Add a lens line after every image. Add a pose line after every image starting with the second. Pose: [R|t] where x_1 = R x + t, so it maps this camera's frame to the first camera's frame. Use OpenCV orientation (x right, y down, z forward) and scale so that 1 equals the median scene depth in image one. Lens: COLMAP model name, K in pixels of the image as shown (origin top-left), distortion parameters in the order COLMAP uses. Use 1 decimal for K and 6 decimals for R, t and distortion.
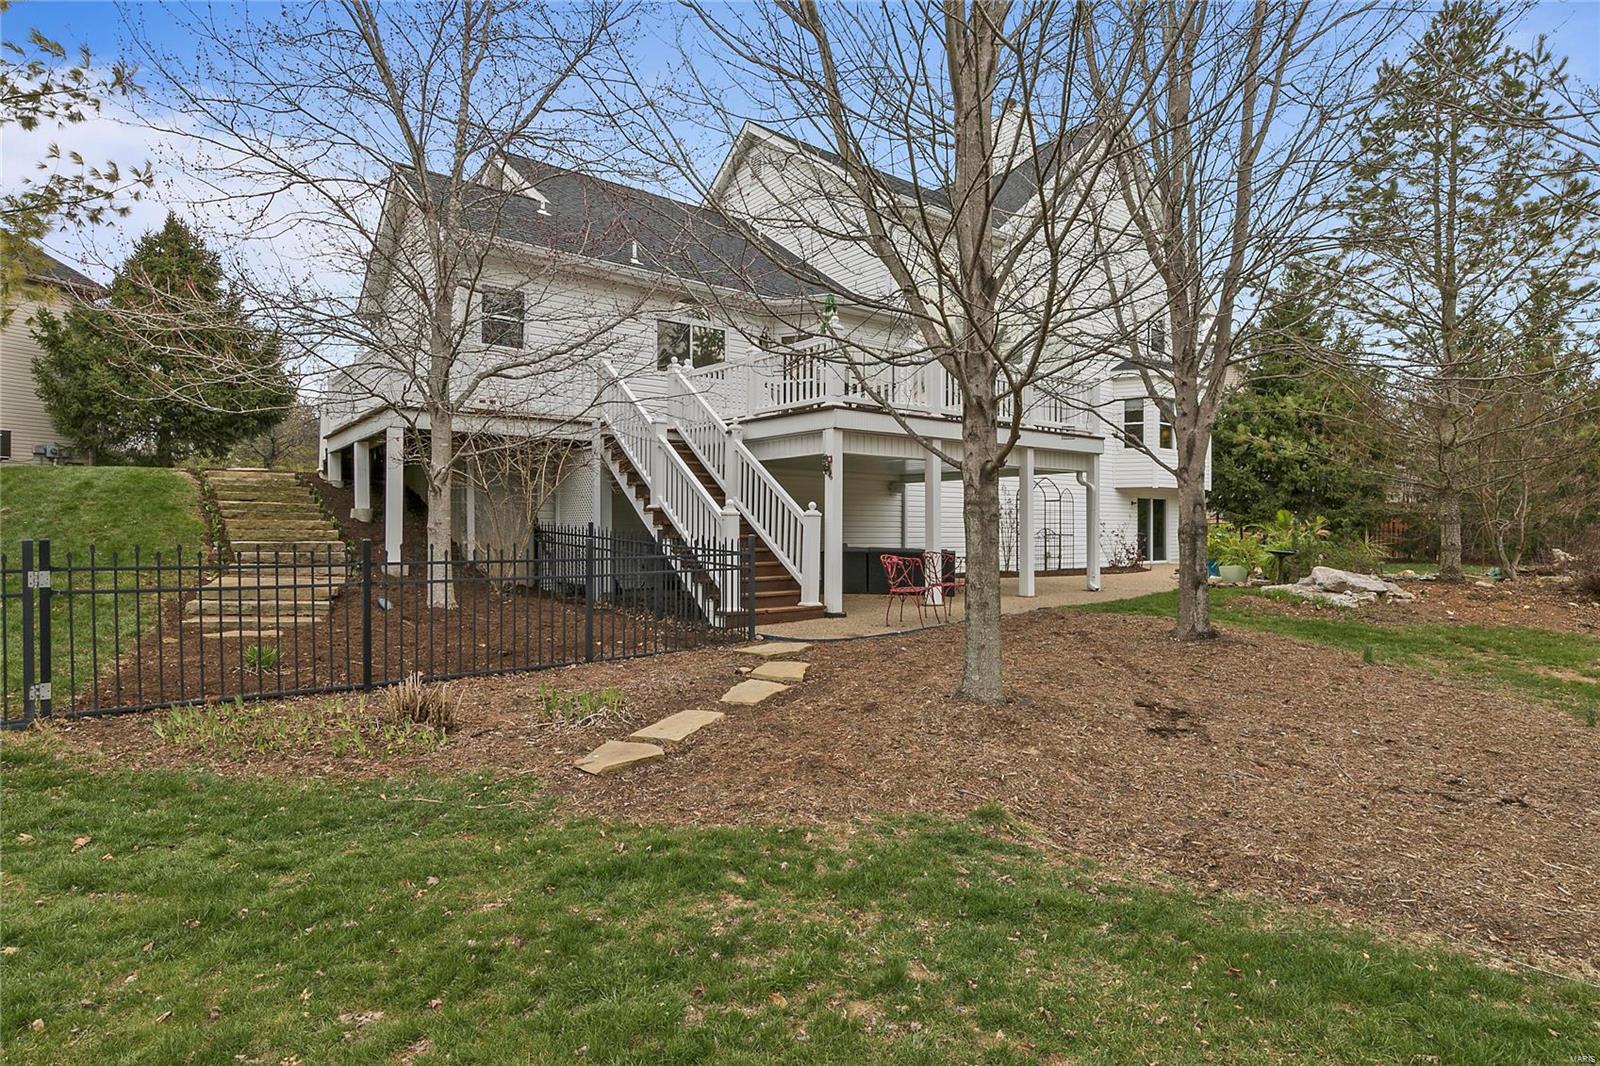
lens RADIAL K [[845.2, 0, 804.8], [0, 845.2, 533.3], [0, 0, 1]] dist [0.010503, -0.001477]
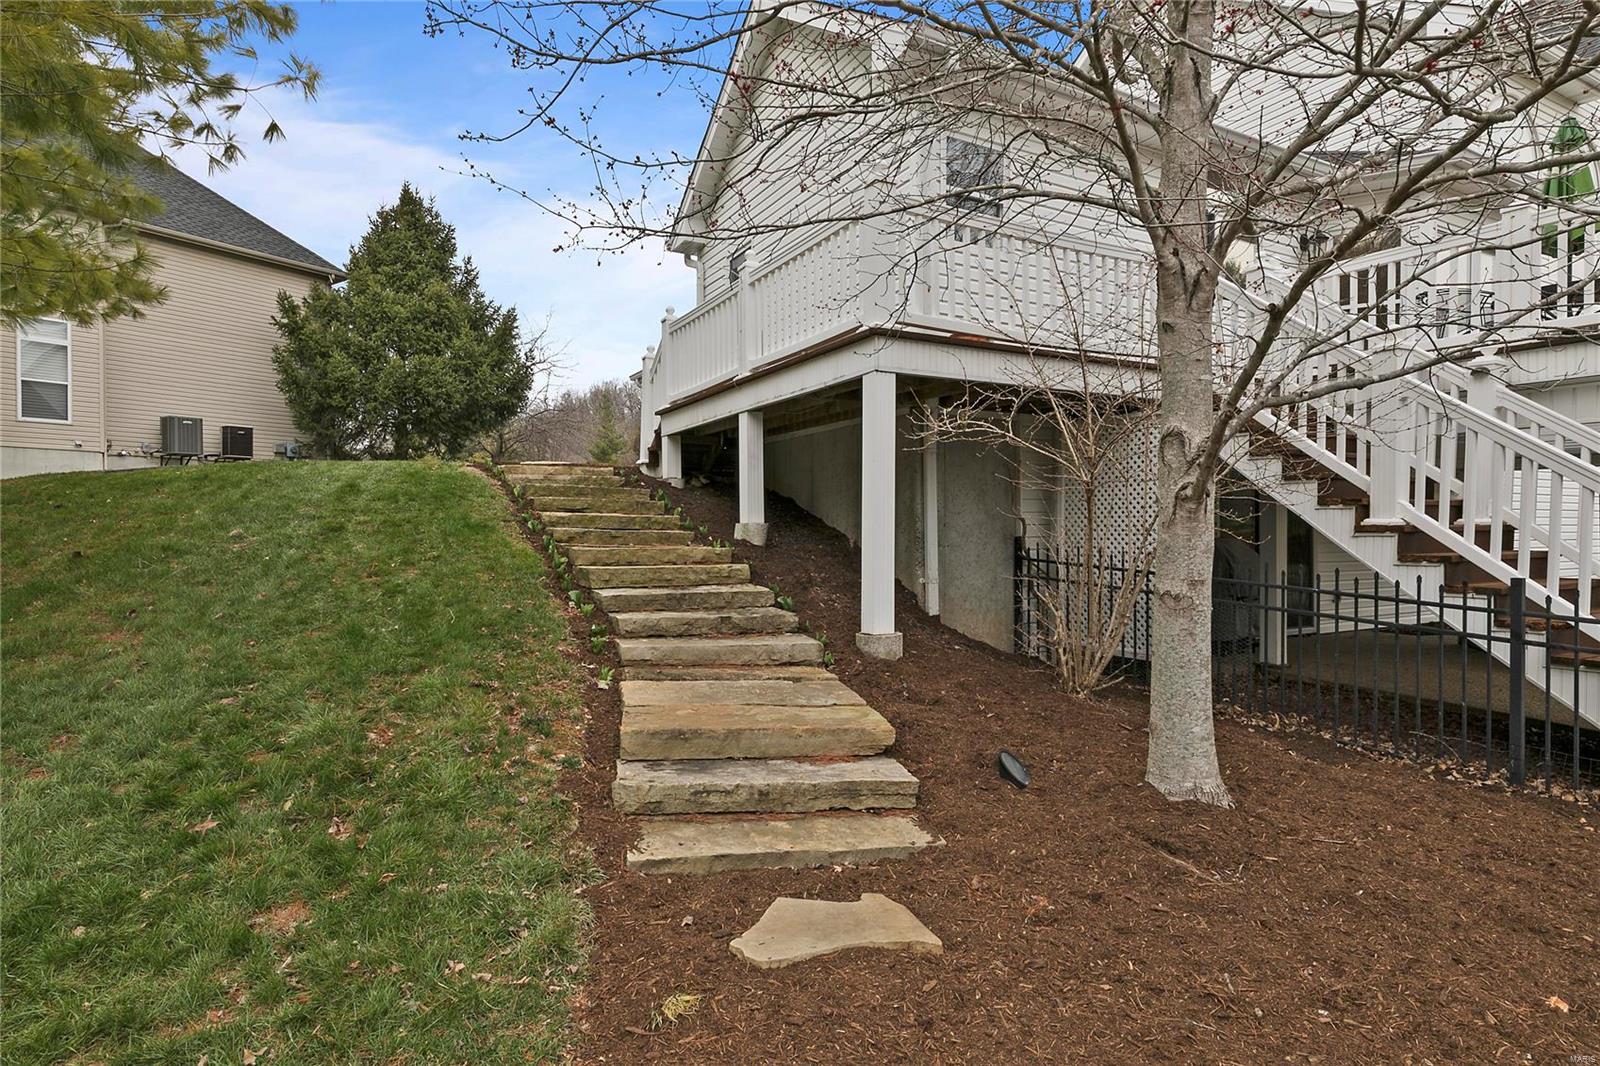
lens RADIAL K [[845.2, 0, 804.8], [0, 845.2, 533.3], [0, 0, 1]] dist [0.010503, -0.001477]
pose [[0.984455, 0.001047, -0.175634, -0.192501], [0.000067, 0.999980, 0.006334, -0.013104], [0.175637, -0.006247, 0.984435, 0.210776]]
